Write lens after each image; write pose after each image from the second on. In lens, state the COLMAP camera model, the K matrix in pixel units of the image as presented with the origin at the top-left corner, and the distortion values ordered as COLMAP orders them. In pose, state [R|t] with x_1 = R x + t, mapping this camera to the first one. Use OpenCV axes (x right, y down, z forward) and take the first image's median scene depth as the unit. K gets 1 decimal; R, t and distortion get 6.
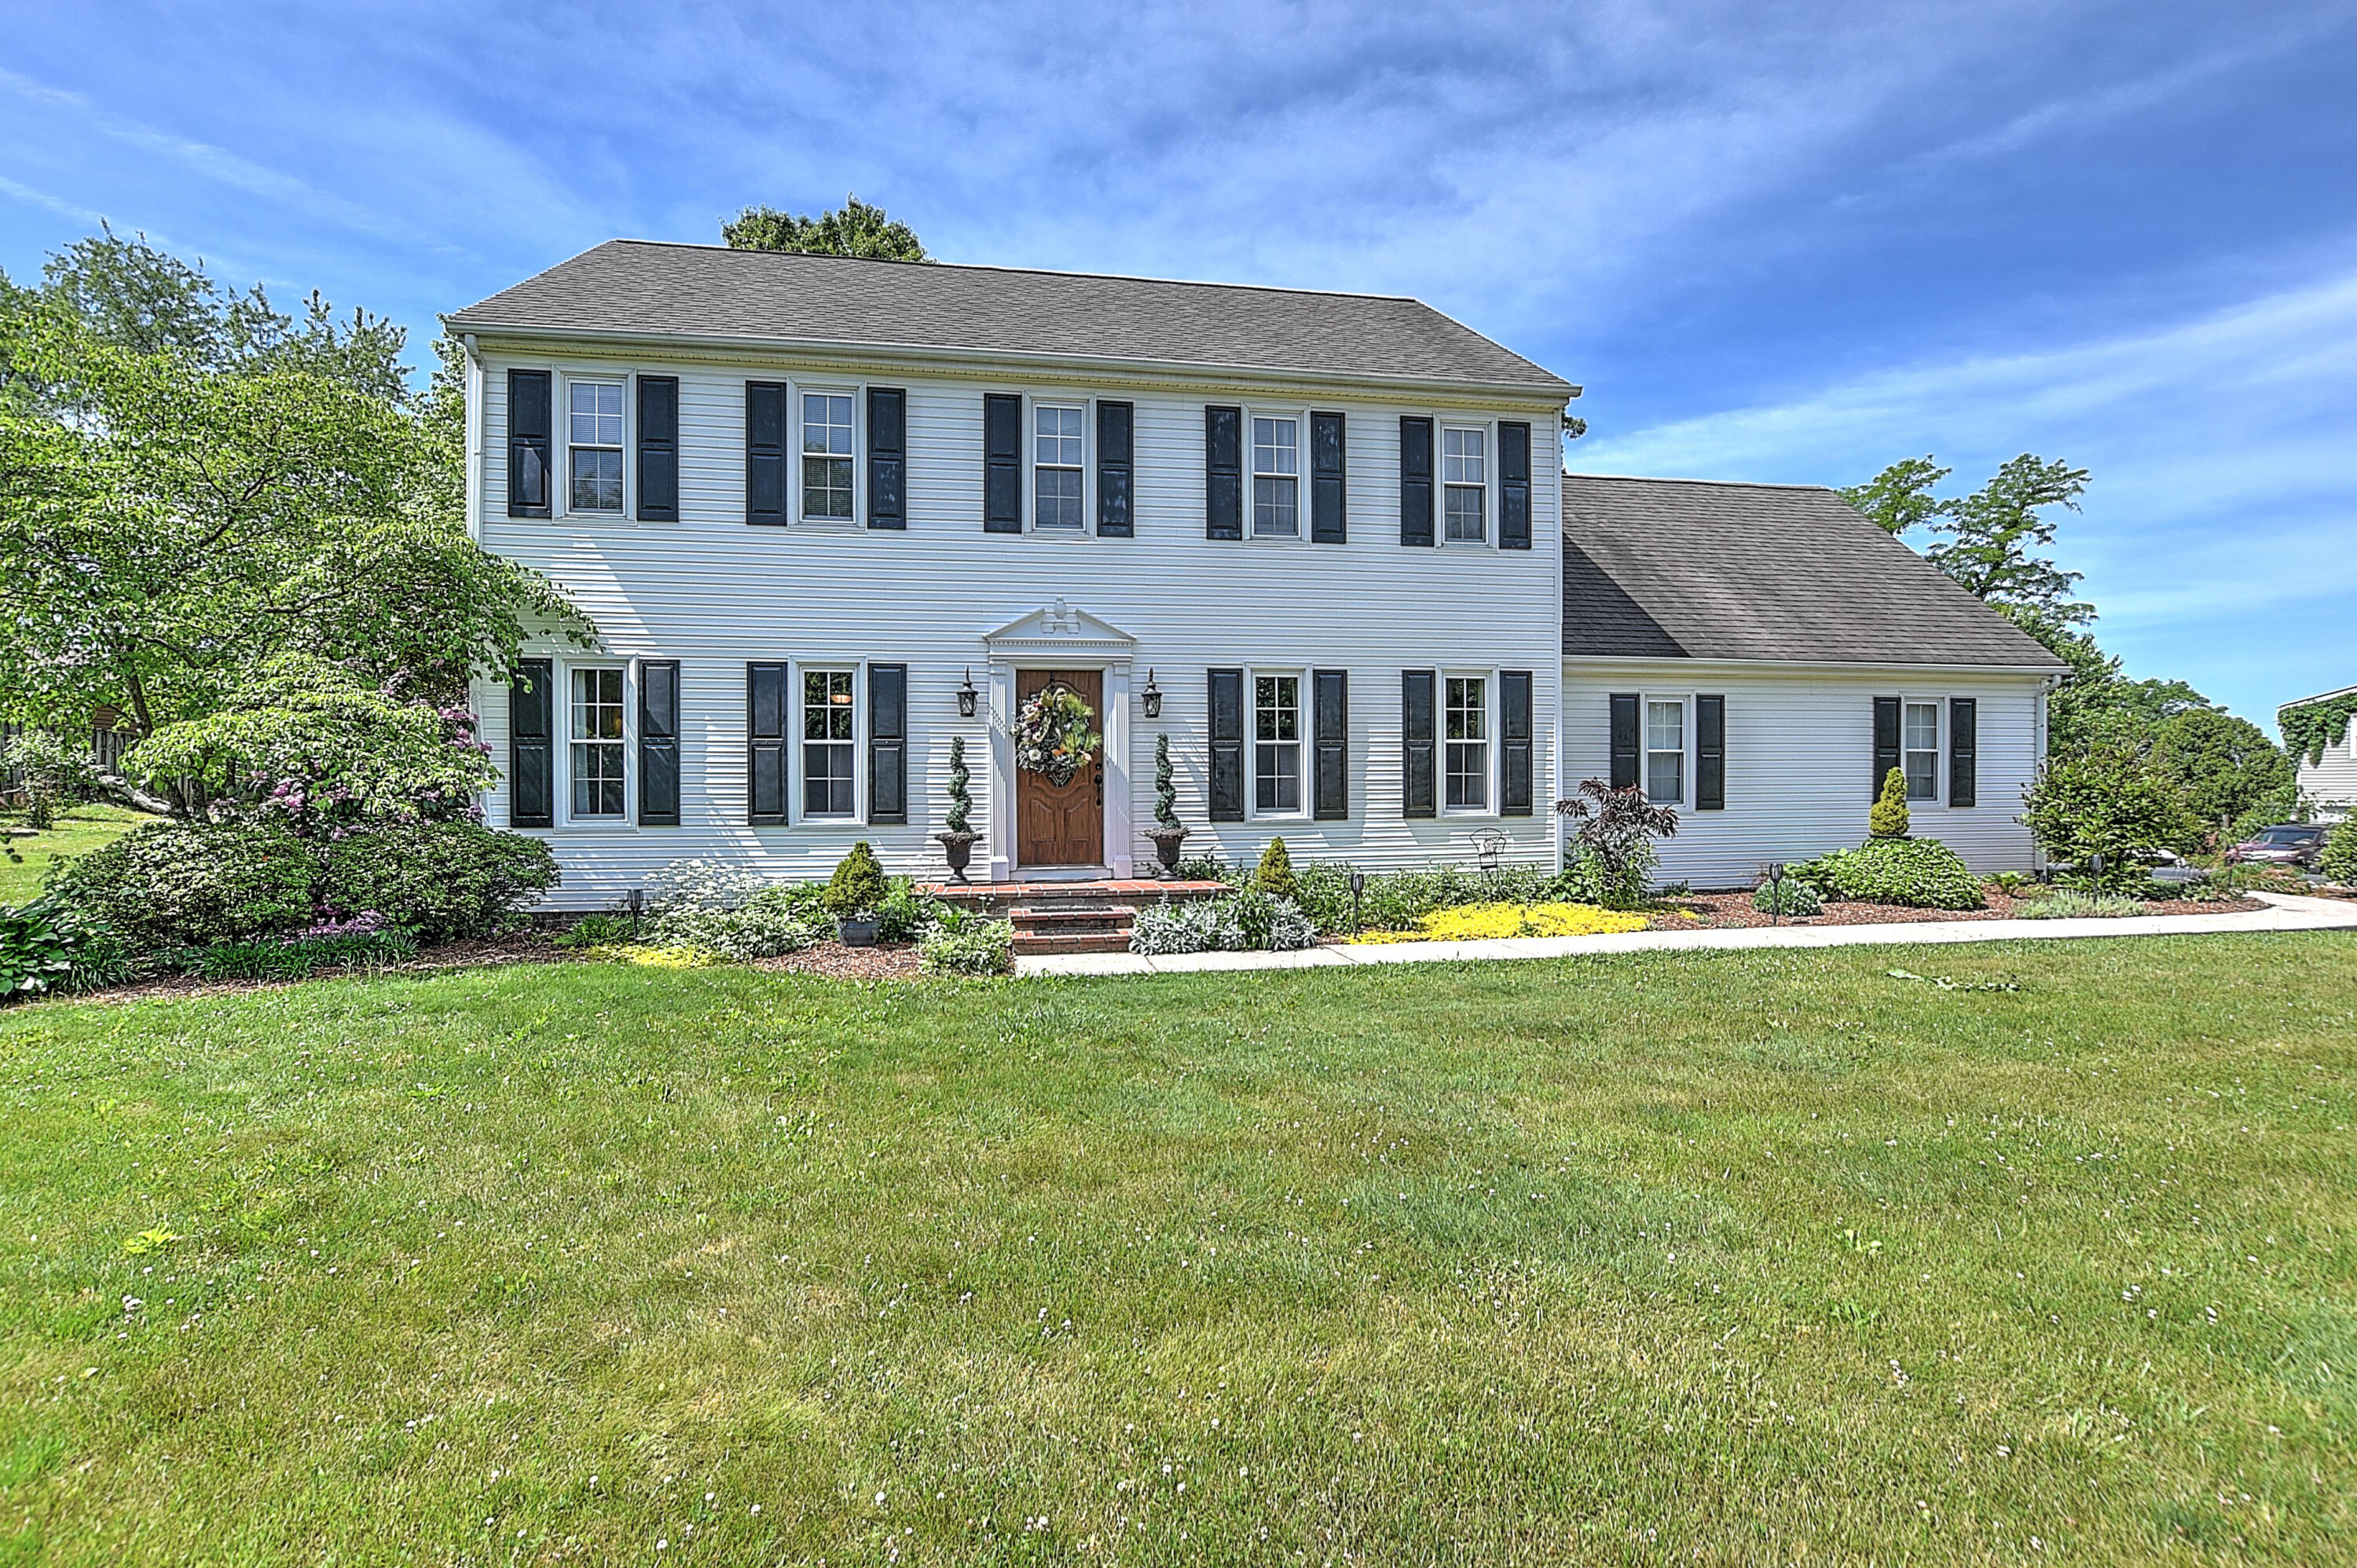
lens RADIAL K [[1019.3, 0, 1176.8], [0, 1019.3, 792.7], [0, 0, 1]] dist [-0.019890, 0.001973]
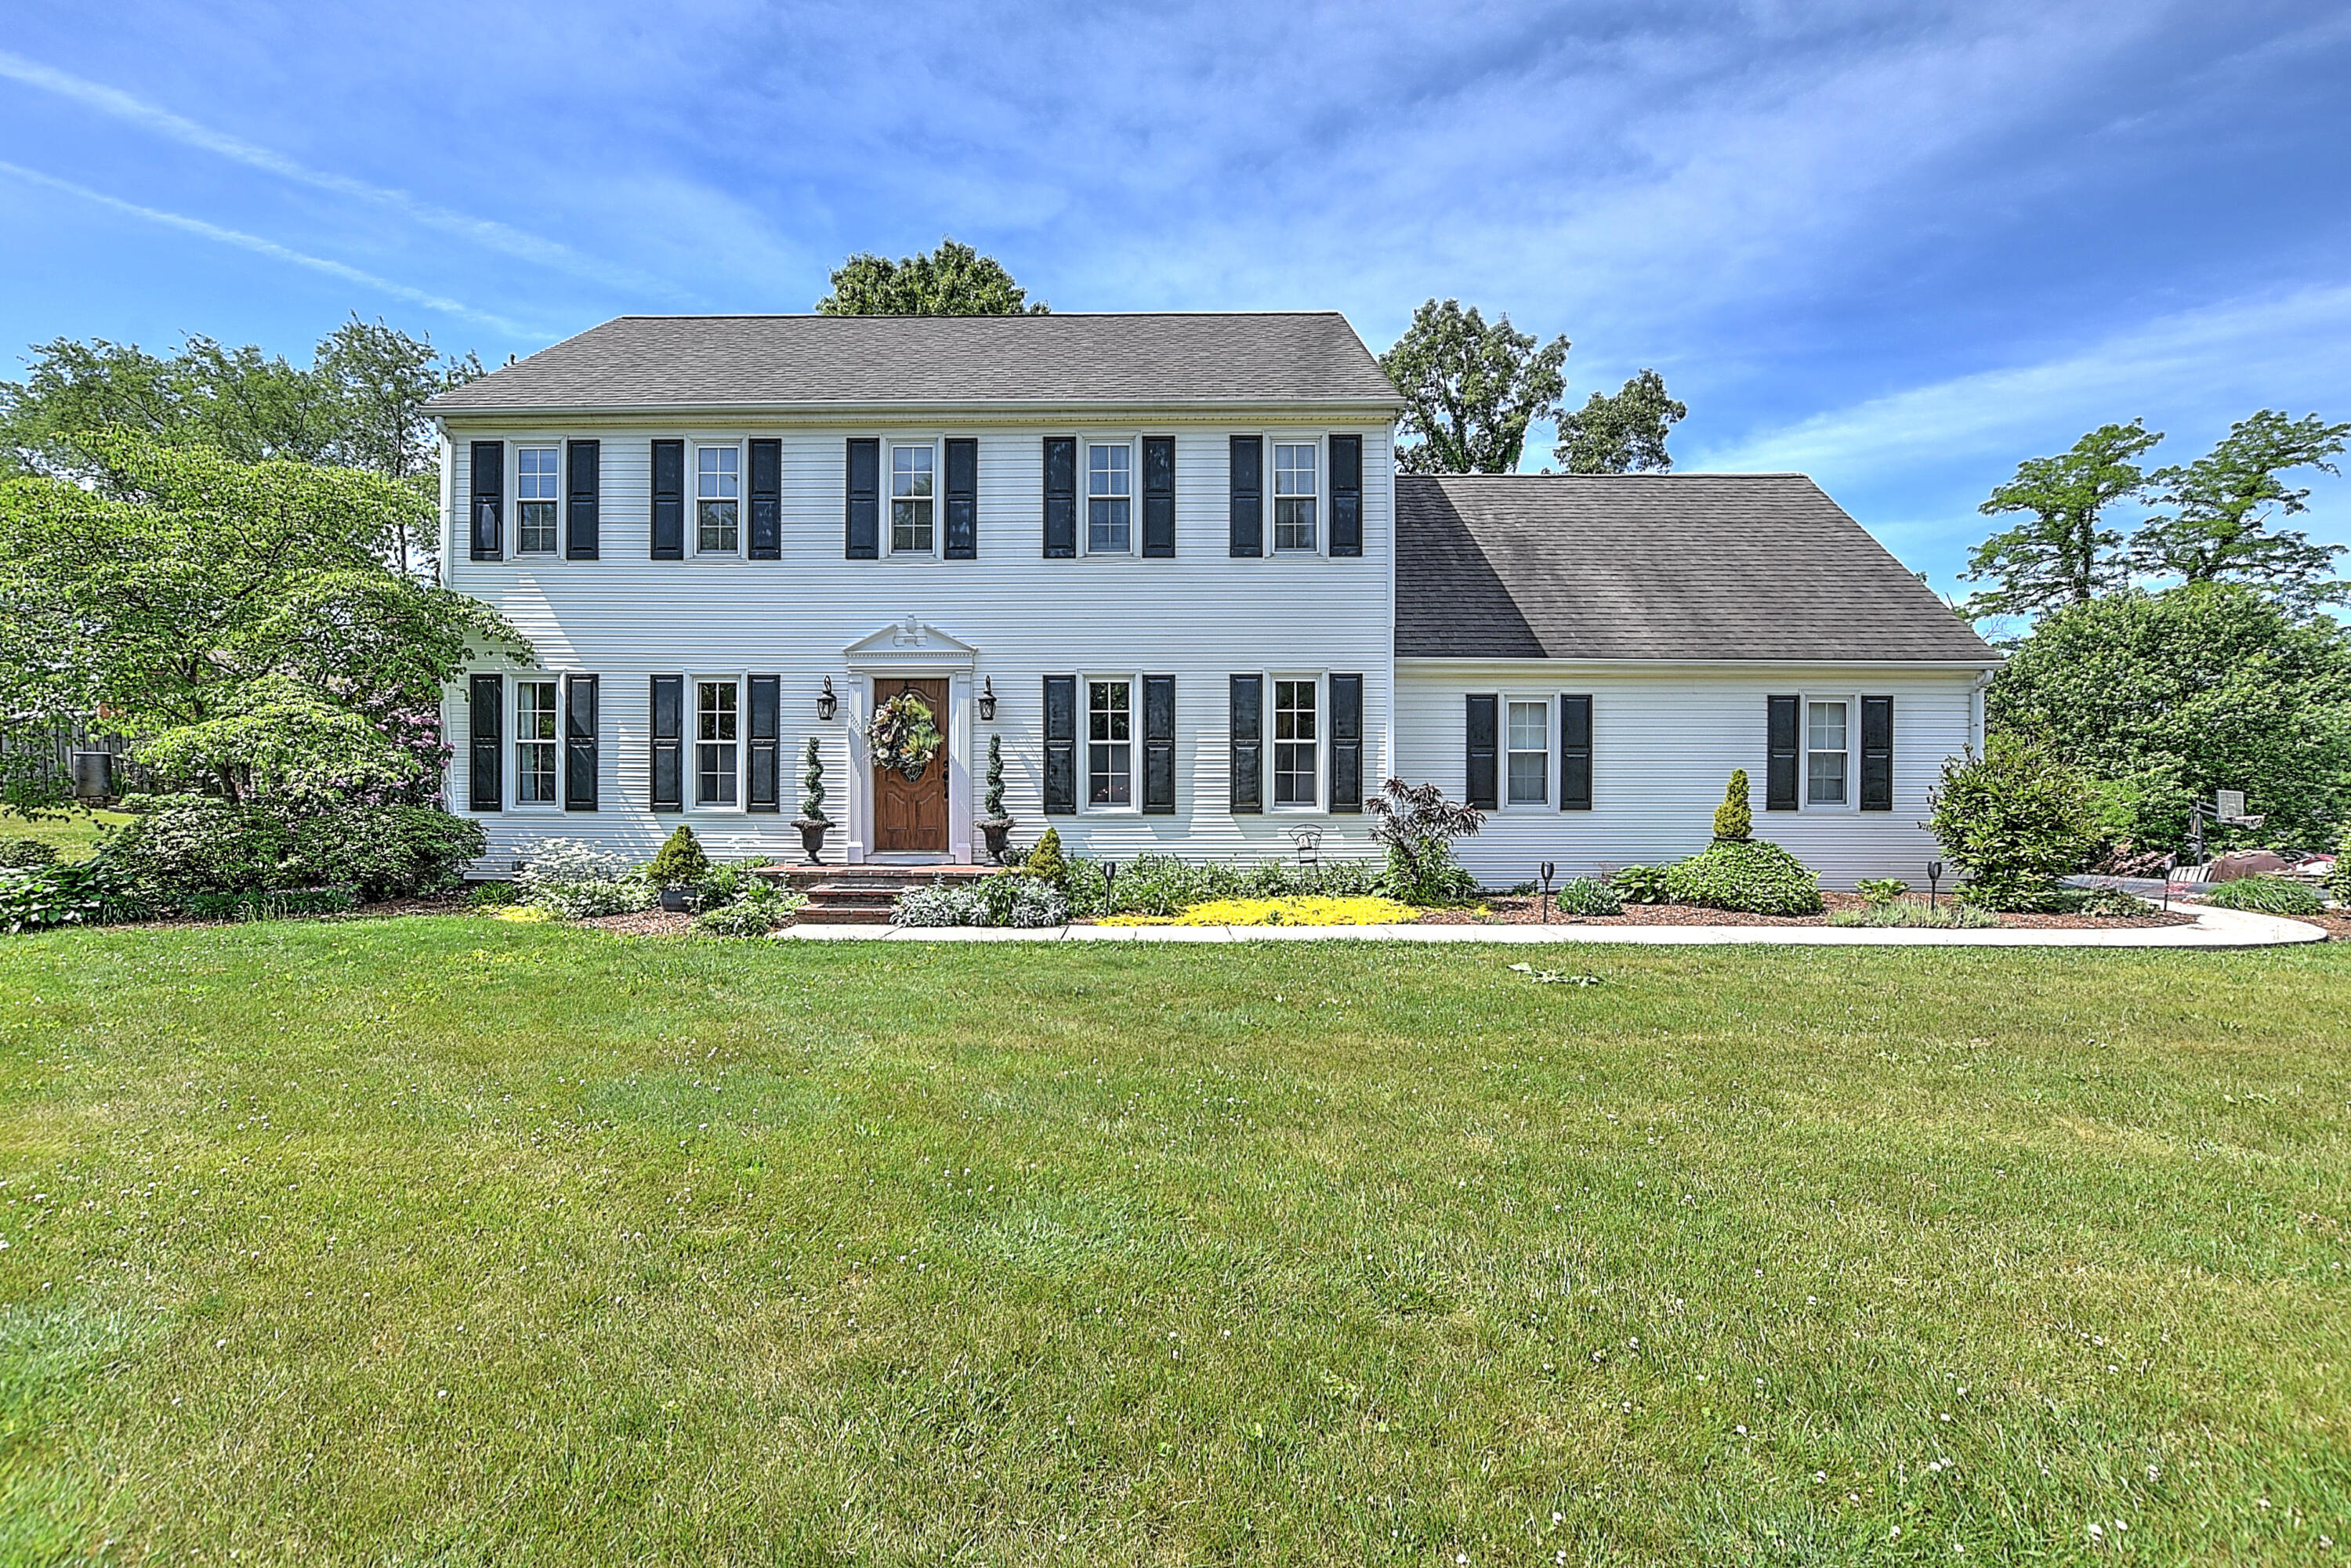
lens RADIAL K [[1016.7, 0, 1167.1], [0, 1016.7, 789.2], [0, 0, 1]] dist [-0.019890, 0.001973]
pose [[0.984078, 0.008656, -0.177525, 0.340177], [-0.009207, 0.999955, -0.002281, 0.002504], [0.177497, 0.003879, 0.984114, -0.055066]]
